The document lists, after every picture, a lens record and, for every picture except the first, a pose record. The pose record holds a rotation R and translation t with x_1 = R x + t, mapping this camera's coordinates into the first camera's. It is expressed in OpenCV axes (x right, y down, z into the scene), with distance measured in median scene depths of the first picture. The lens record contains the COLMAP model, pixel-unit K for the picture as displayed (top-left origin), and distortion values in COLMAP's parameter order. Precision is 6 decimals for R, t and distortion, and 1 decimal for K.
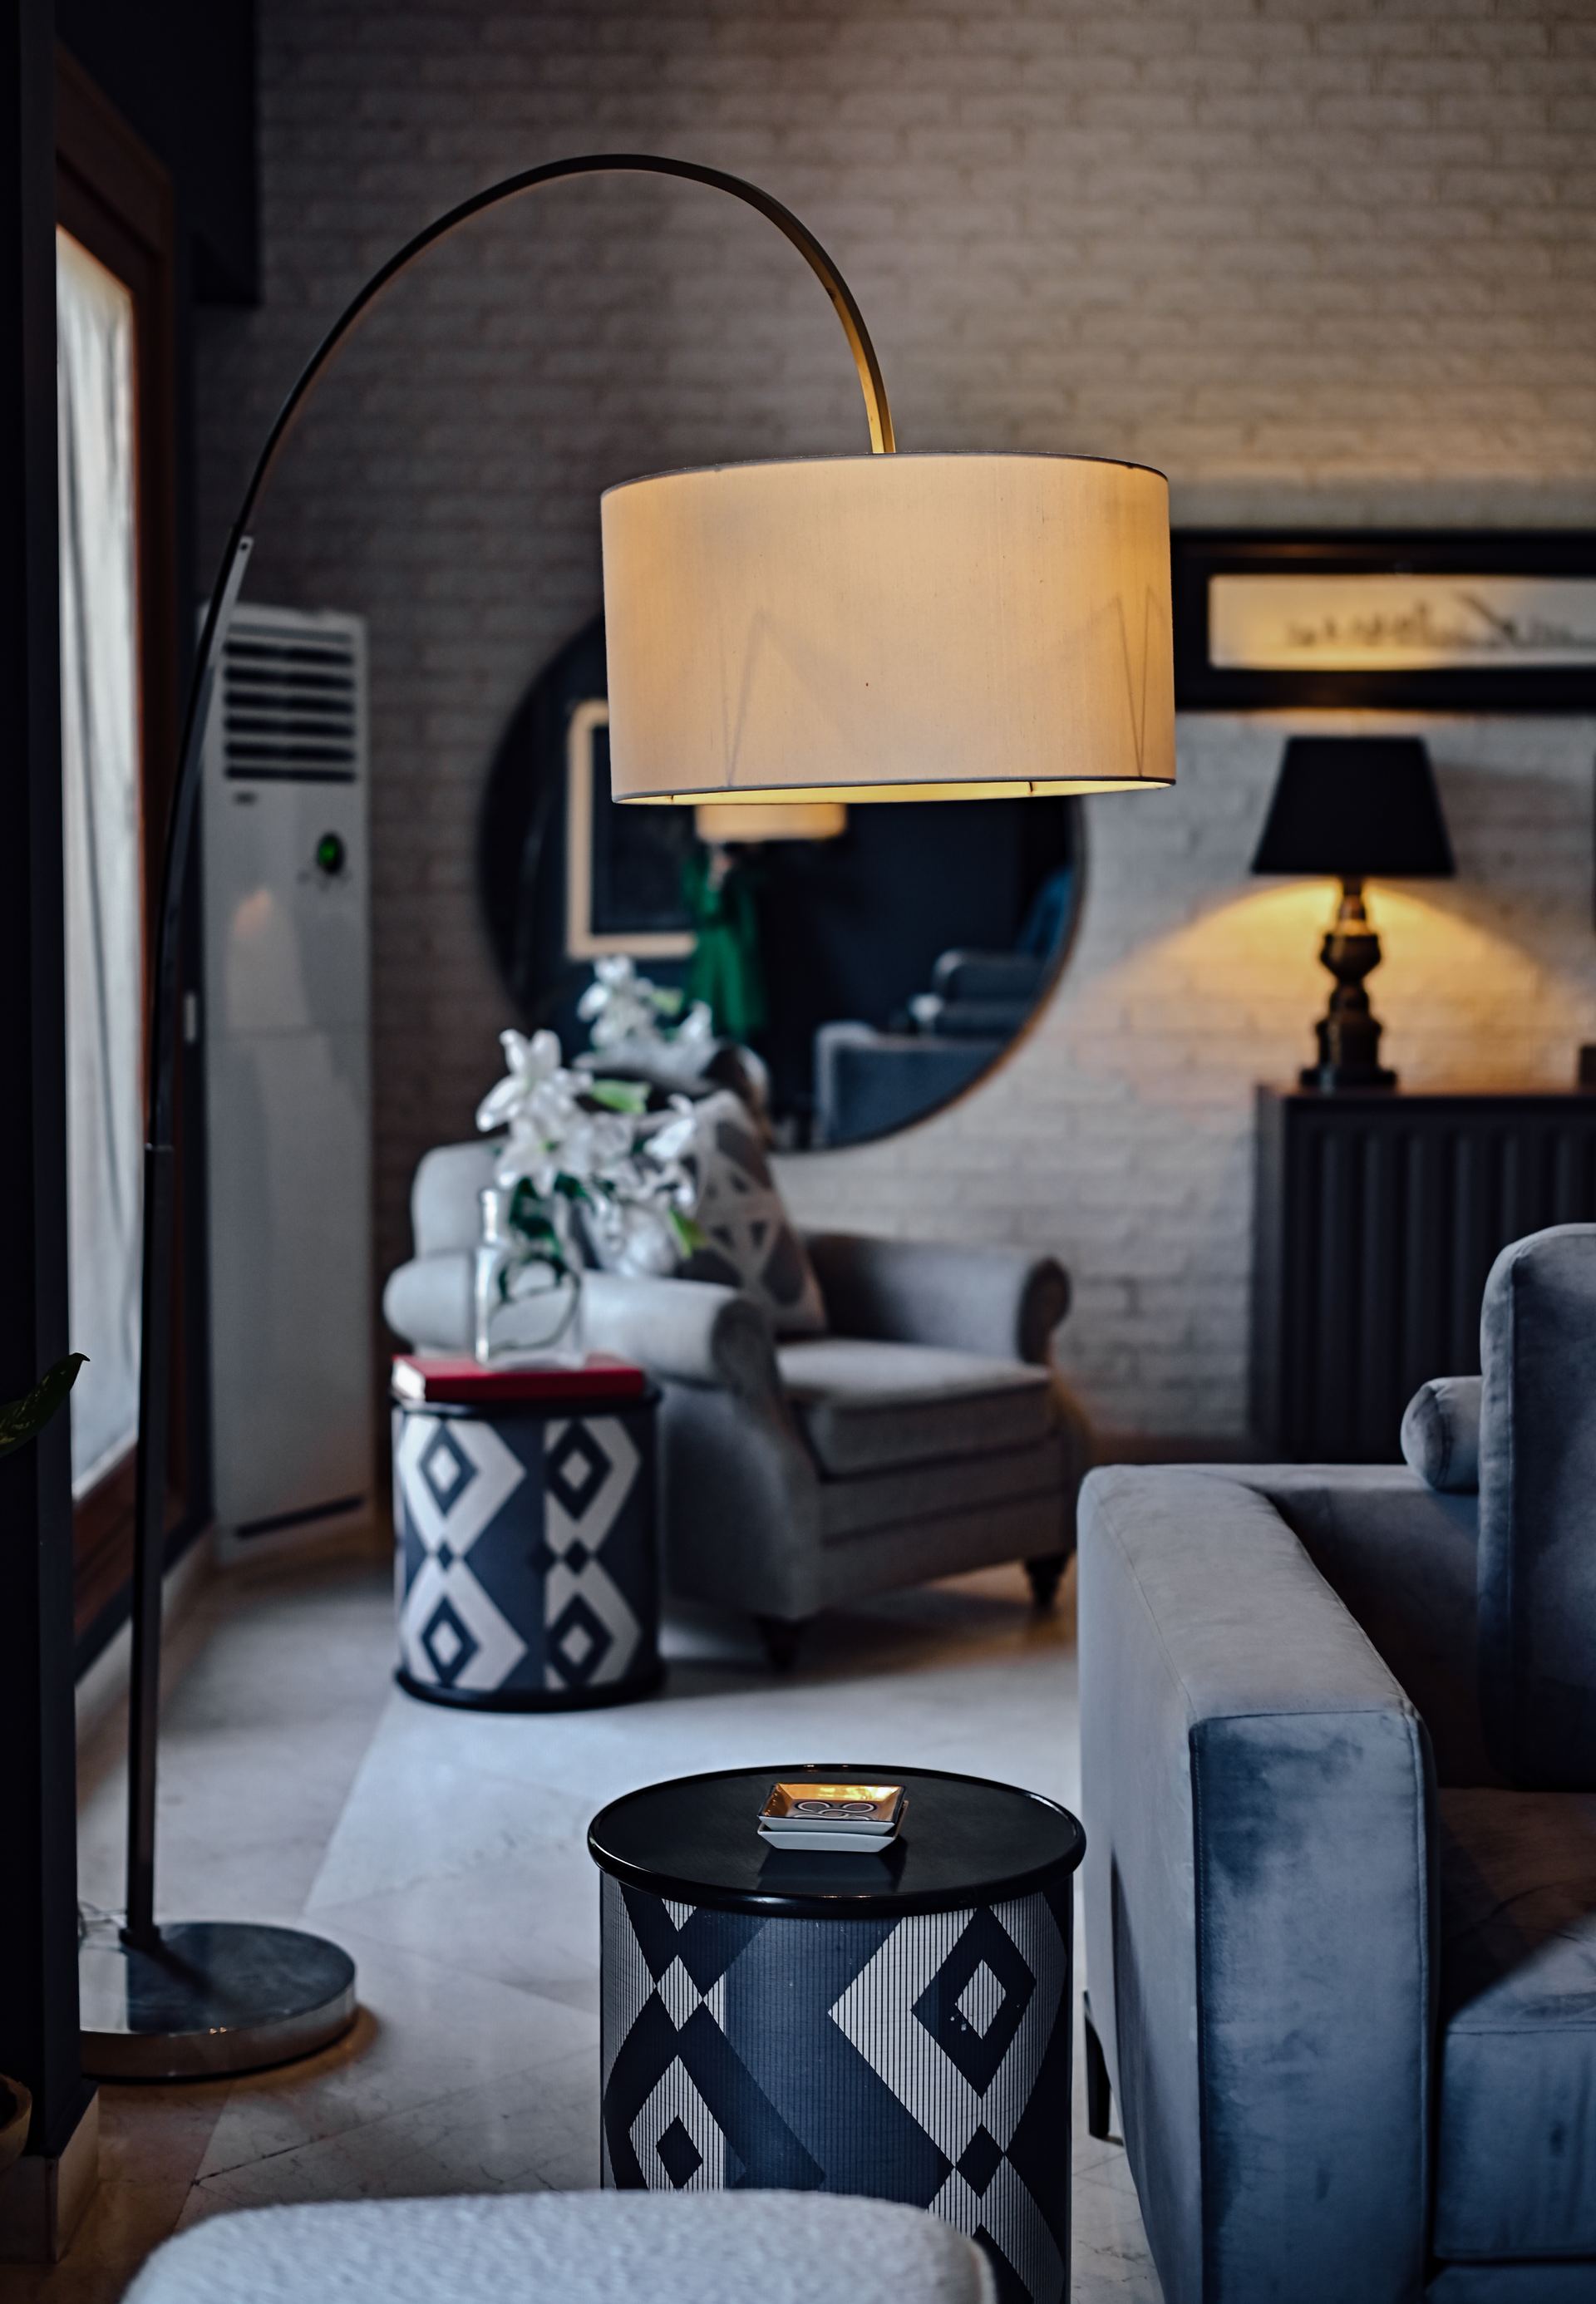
lens RADIAL K [[3508.0, 0, 798.0], [0, 3508.0, 1152.0], [0, 0, 1]] dist [-0.018247, 0.002133]
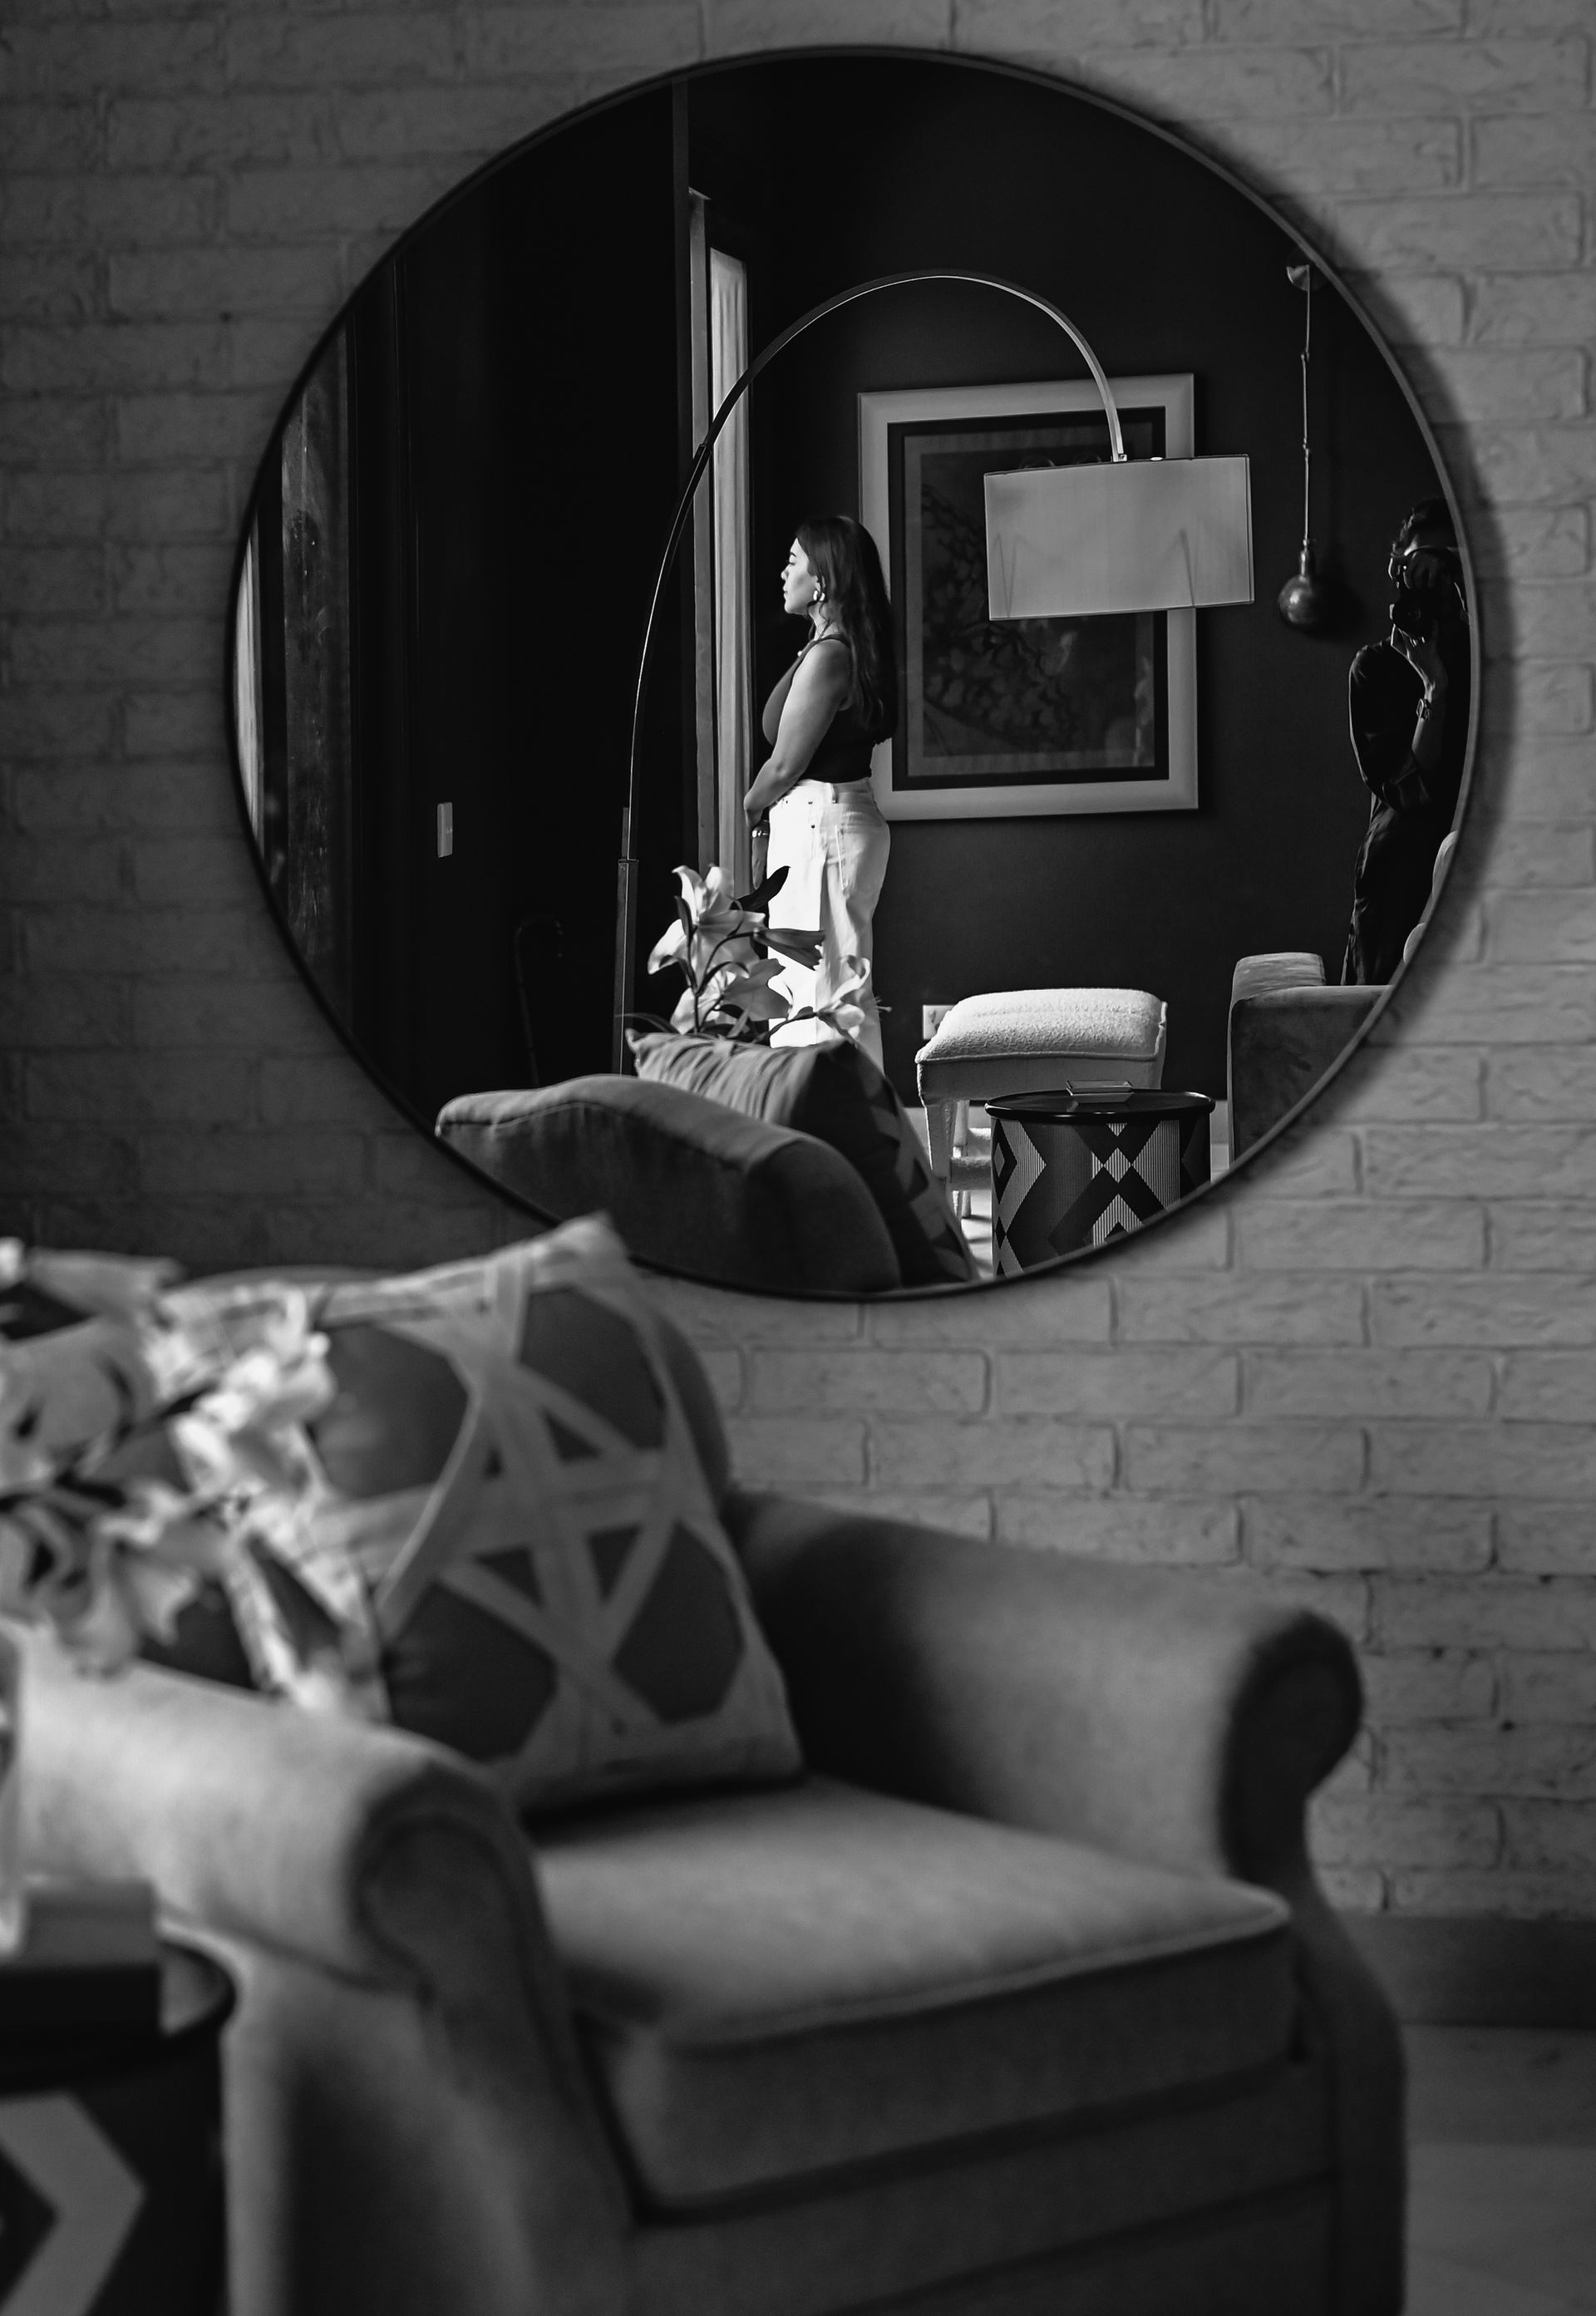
lens RADIAL K [[5191.8, 0, 393.5], [0, 5191.8, 900.3], [0, 0, 1]] dist [-0.031338, 0.042745]
pose [[0.977492, -0.014554, -0.210471, 0.084769], [0.006966, 0.999300, -0.036747, -0.029725], [0.210858, 0.034454, 0.976909, 0.315831]]
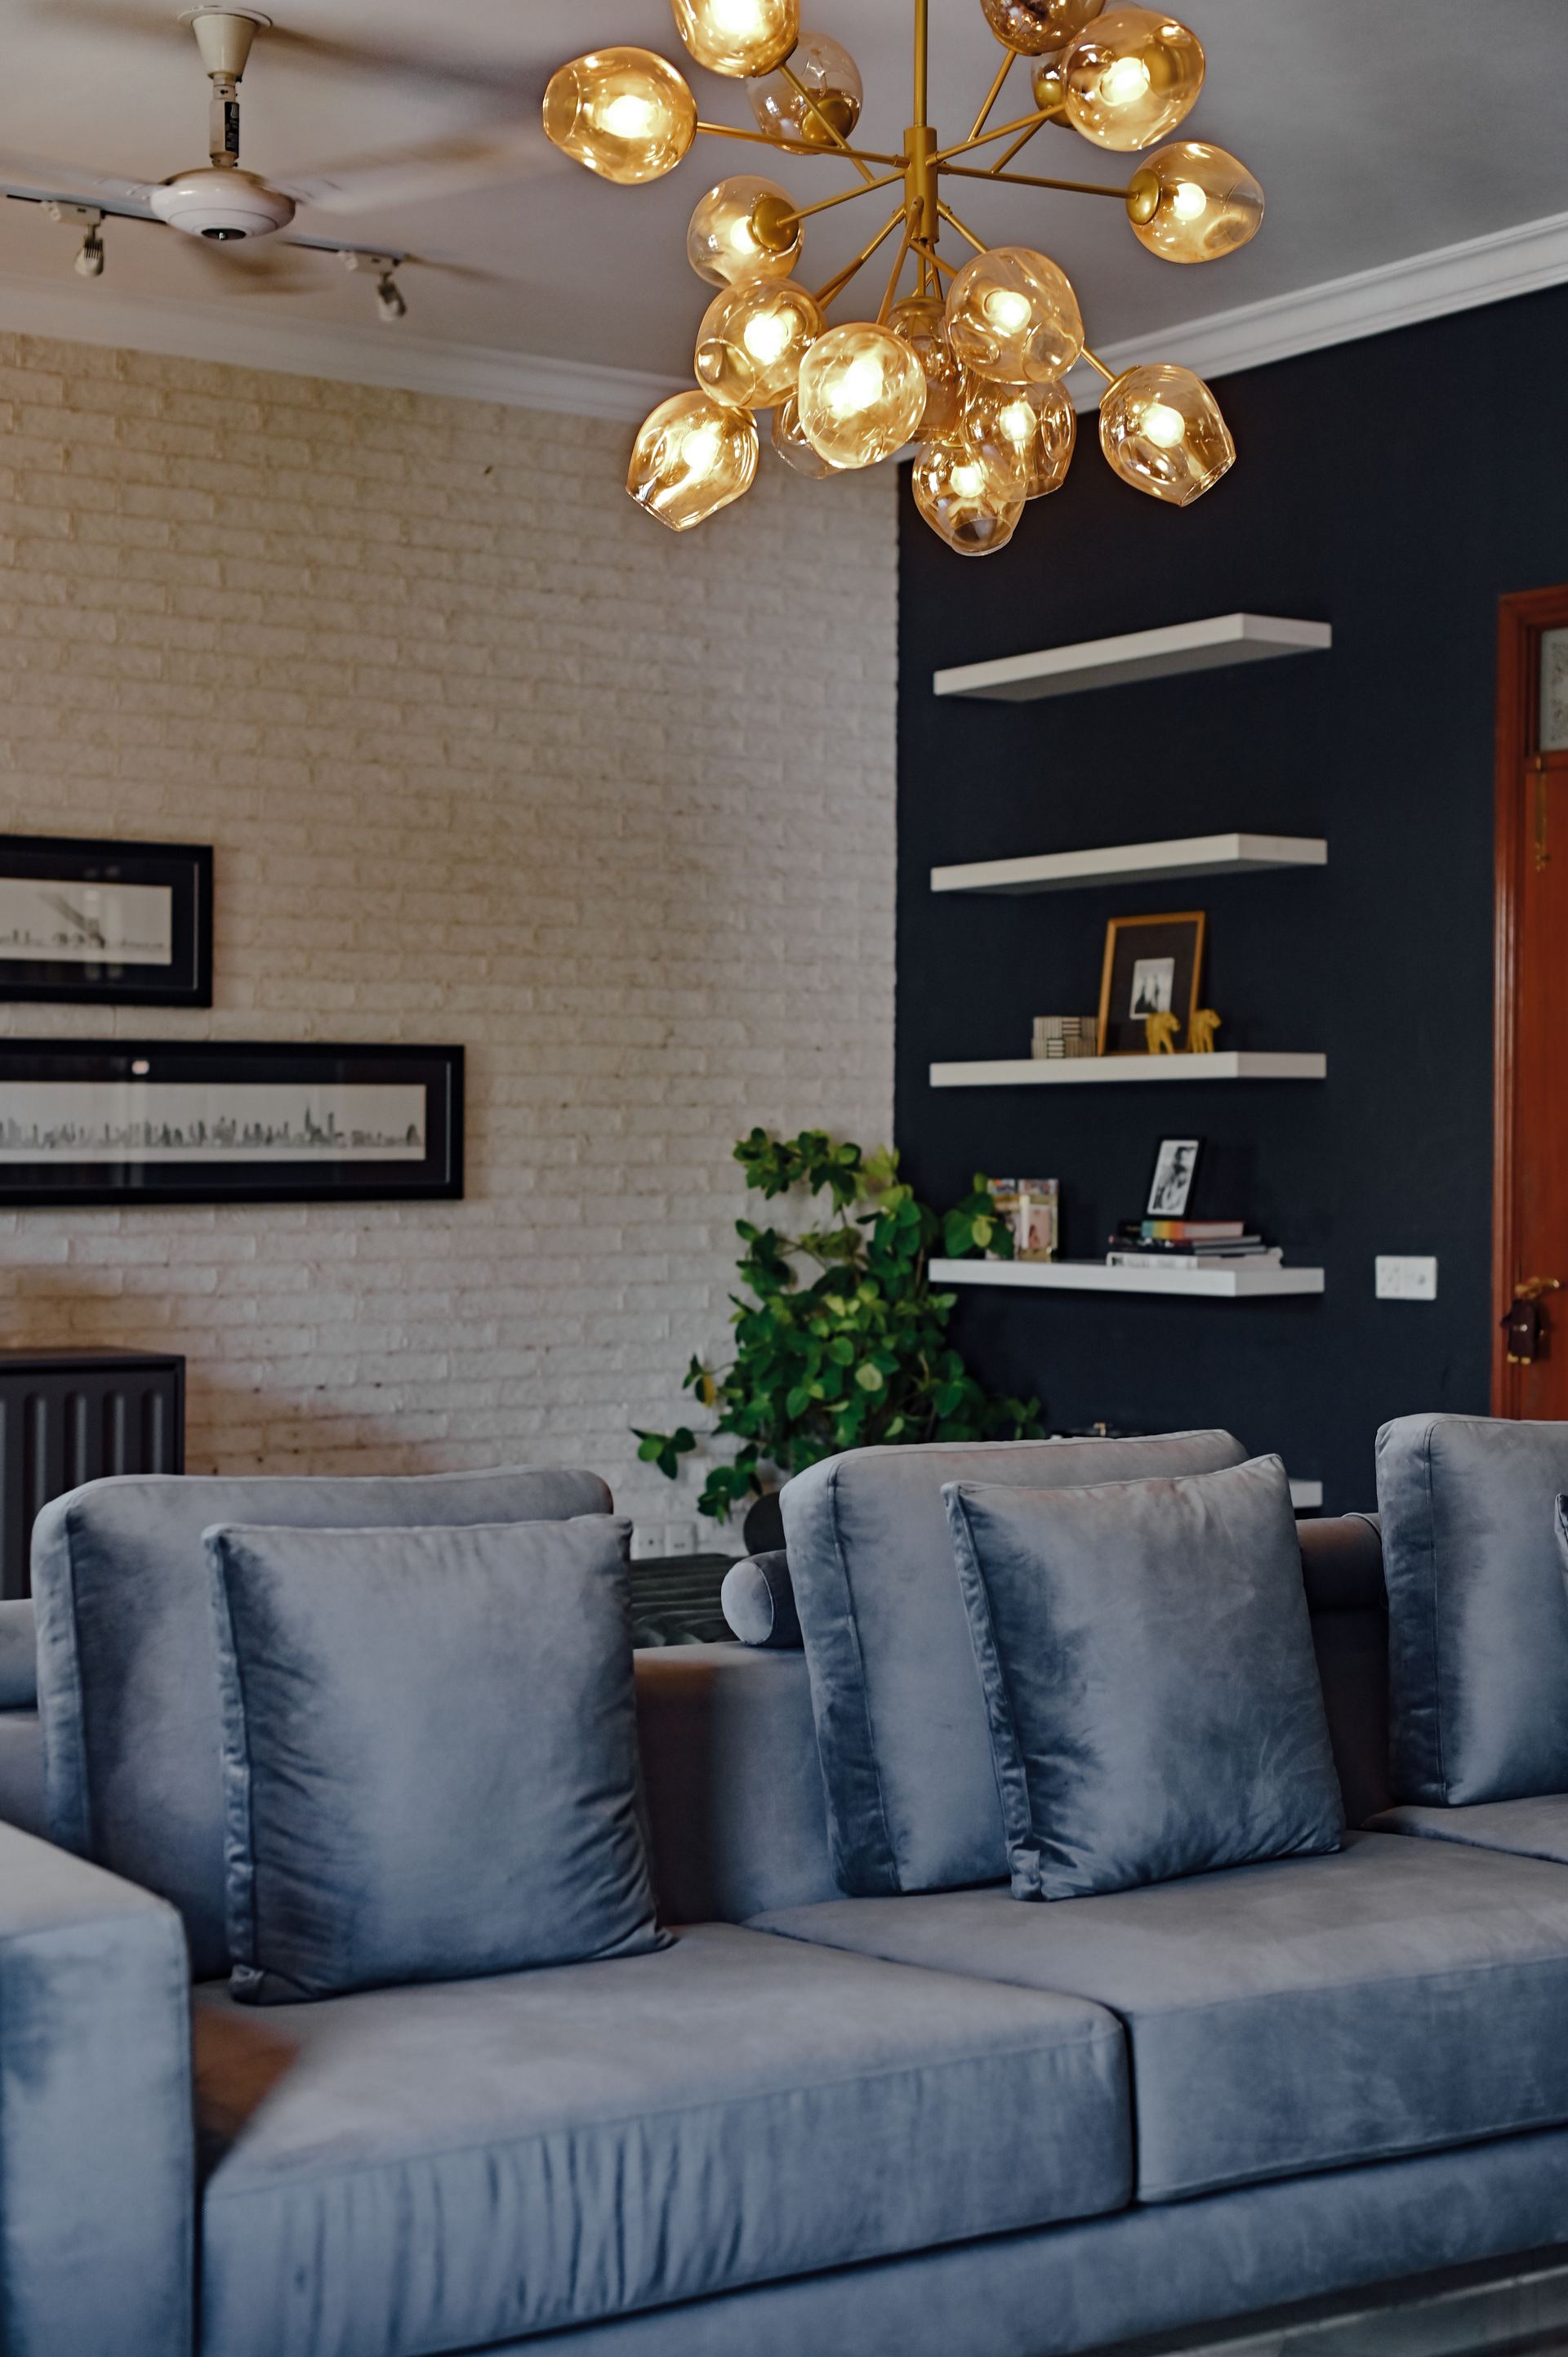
lens RADIAL K [[3491.3, 0, 817.6], [0, 3491.3, 1180.5], [0, 0, 1]] dist [0.004681, -0.048286]
pose [[0.827308, 0.001146, 0.561748, -0.104658], [0.037981, 0.997596, -0.057971, 0.000343], [-0.560464, 0.069295, 0.825275, -0.016586]]
